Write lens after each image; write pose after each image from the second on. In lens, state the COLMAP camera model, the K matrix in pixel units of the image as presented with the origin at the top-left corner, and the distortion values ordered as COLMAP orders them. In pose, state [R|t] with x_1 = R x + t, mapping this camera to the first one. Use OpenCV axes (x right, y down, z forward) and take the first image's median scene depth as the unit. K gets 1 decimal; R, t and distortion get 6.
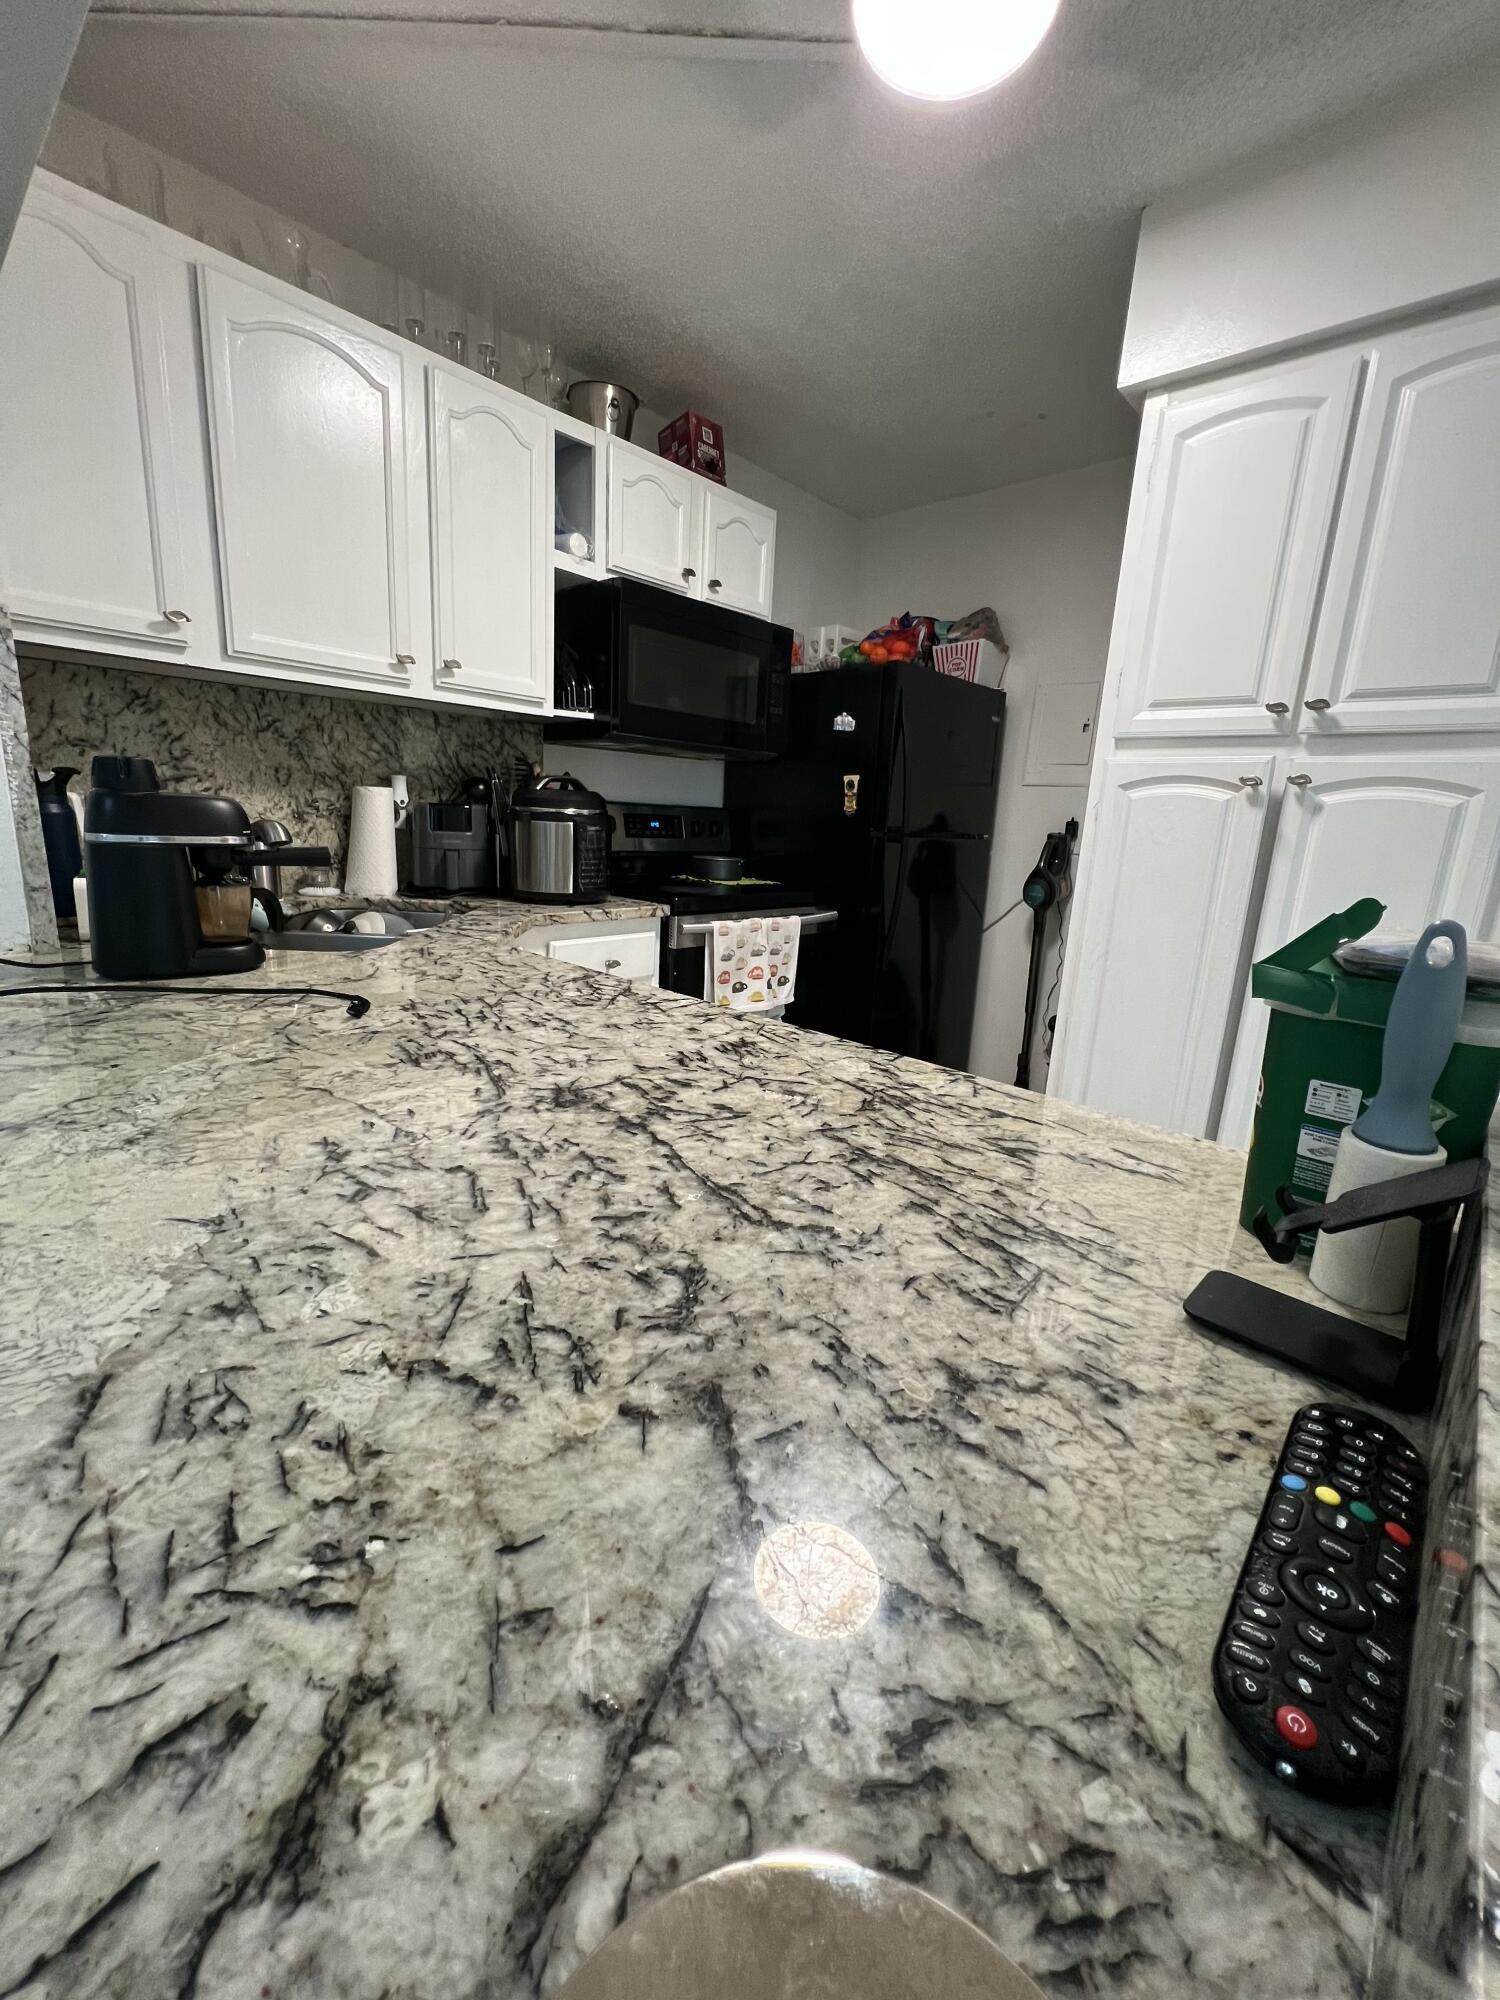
lens RADIAL K [[806.2, 0, 750.0], [0, 806.2, 1000.0], [0, 0, 1]] dist [-0.000825, 0.000533]
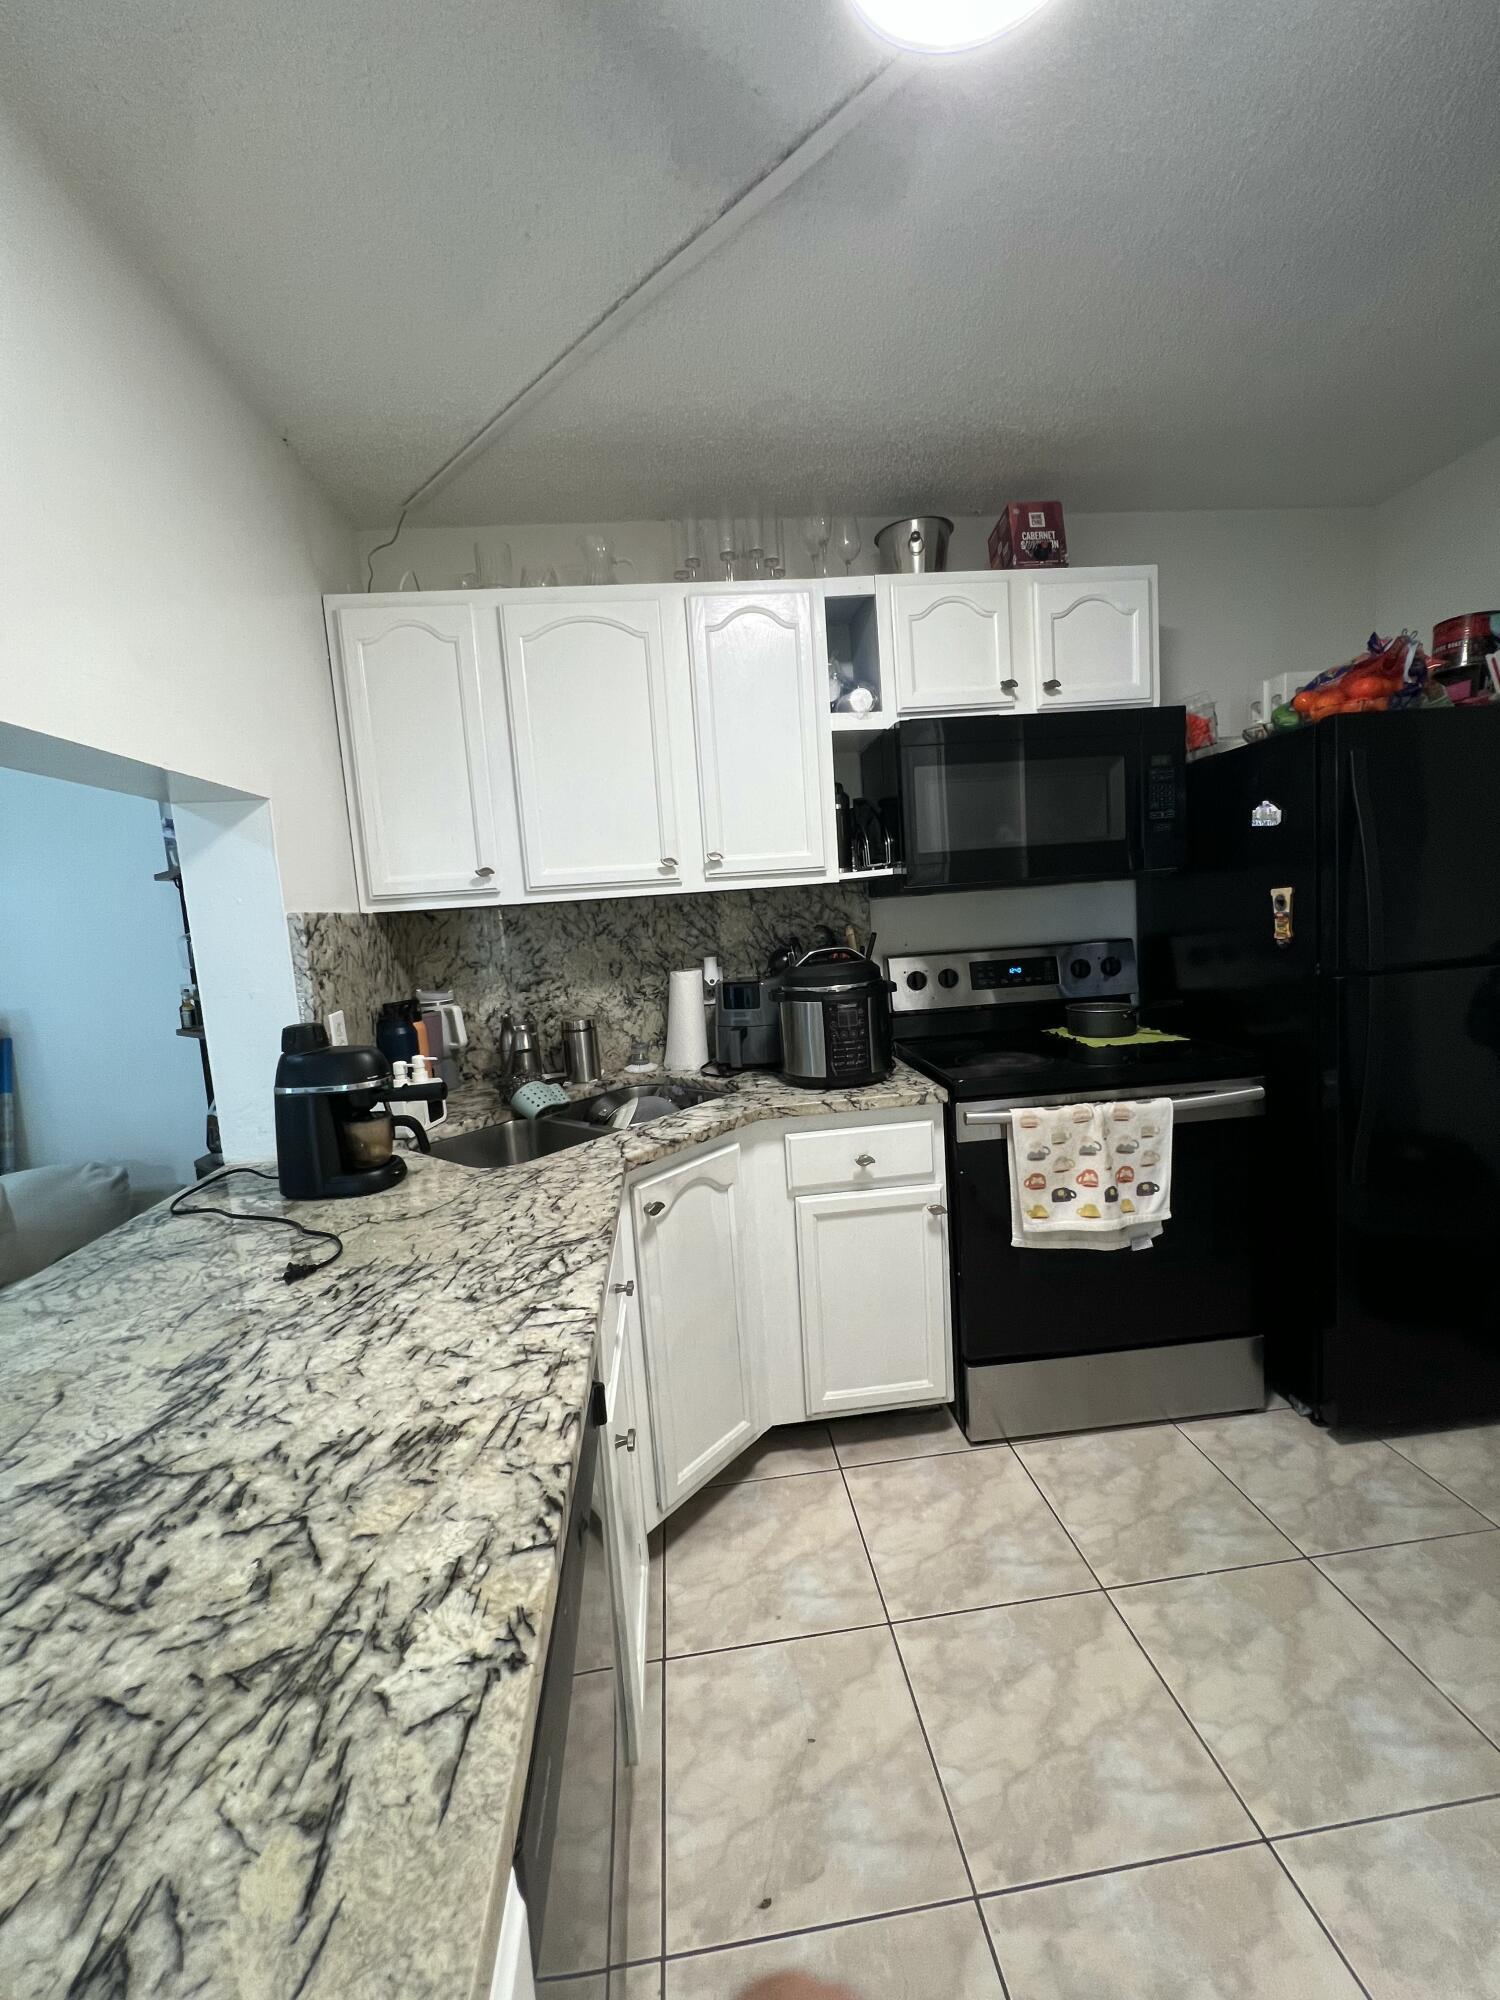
lens RADIAL K [[806.5, 0, 750.0], [0, 806.5, 1000.0], [0, 0, 1]] dist [-0.001051, 0.000013]
pose [[0.737698, -0.024970, -0.674669, 0.351118], [-0.047599, 0.994905, -0.088869, -0.144072], [0.673451, 0.097672, 0.732751, 0.292825]]
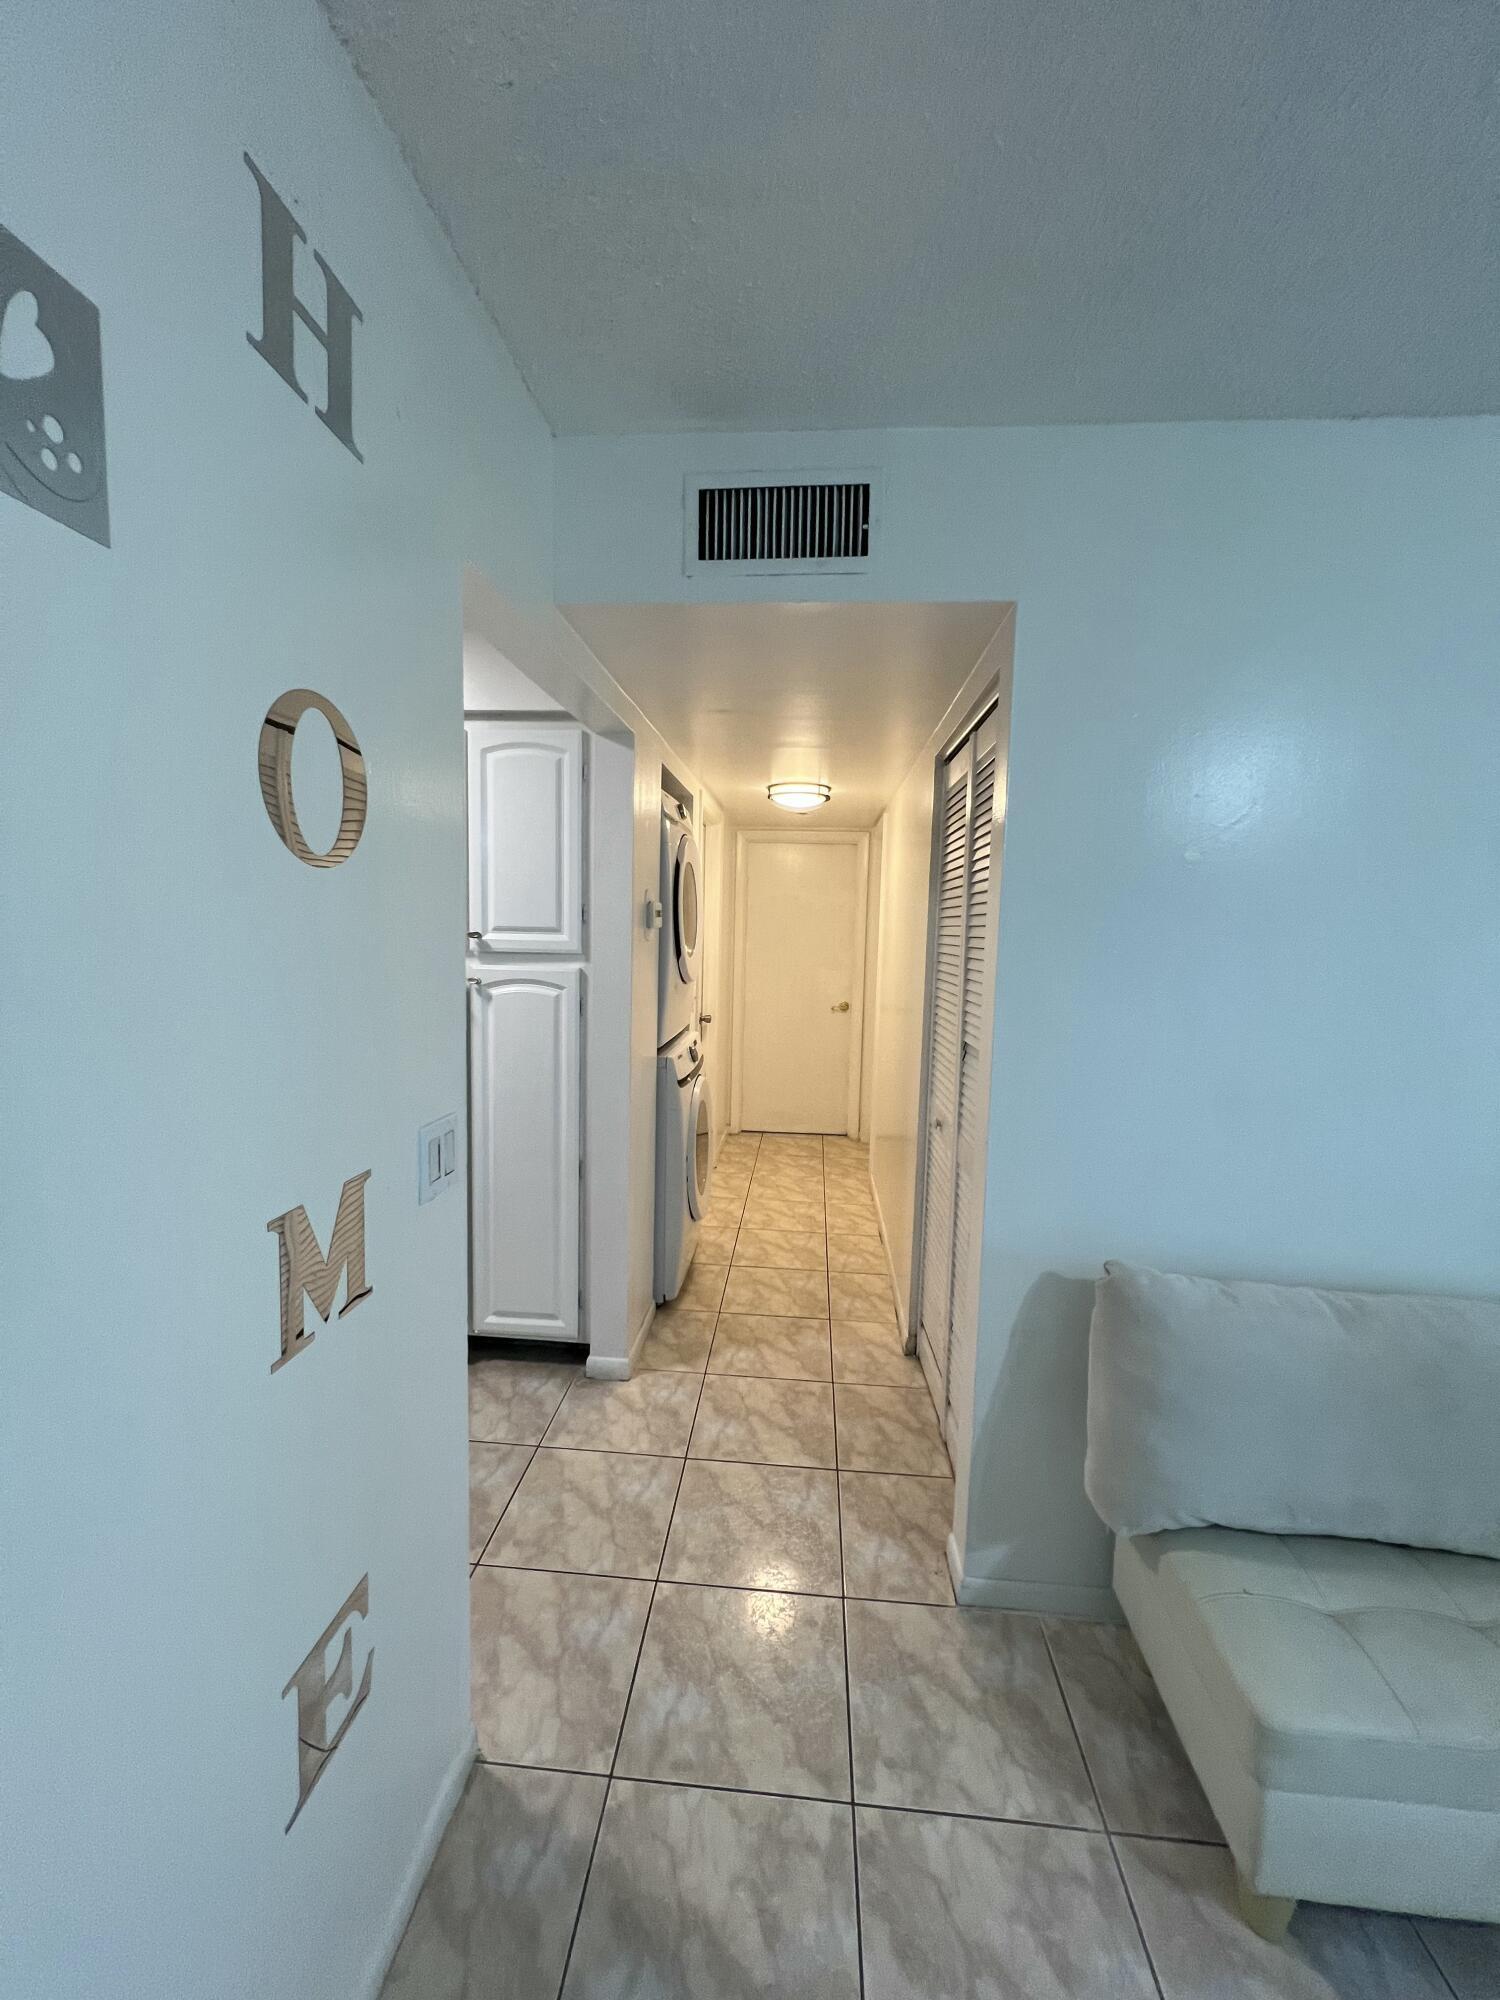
lens RADIAL K [[806.5, 0, 750.0], [0, 806.5, 1000.0], [0, 0, 1]] dist [-0.001051, 0.000013]
pose [[0.796917, -0.091064, 0.597186, 0.148835], [0.153353, 0.986685, -0.054184, -0.060905], [-0.584300, 0.134761, 0.800271, -0.432100]]
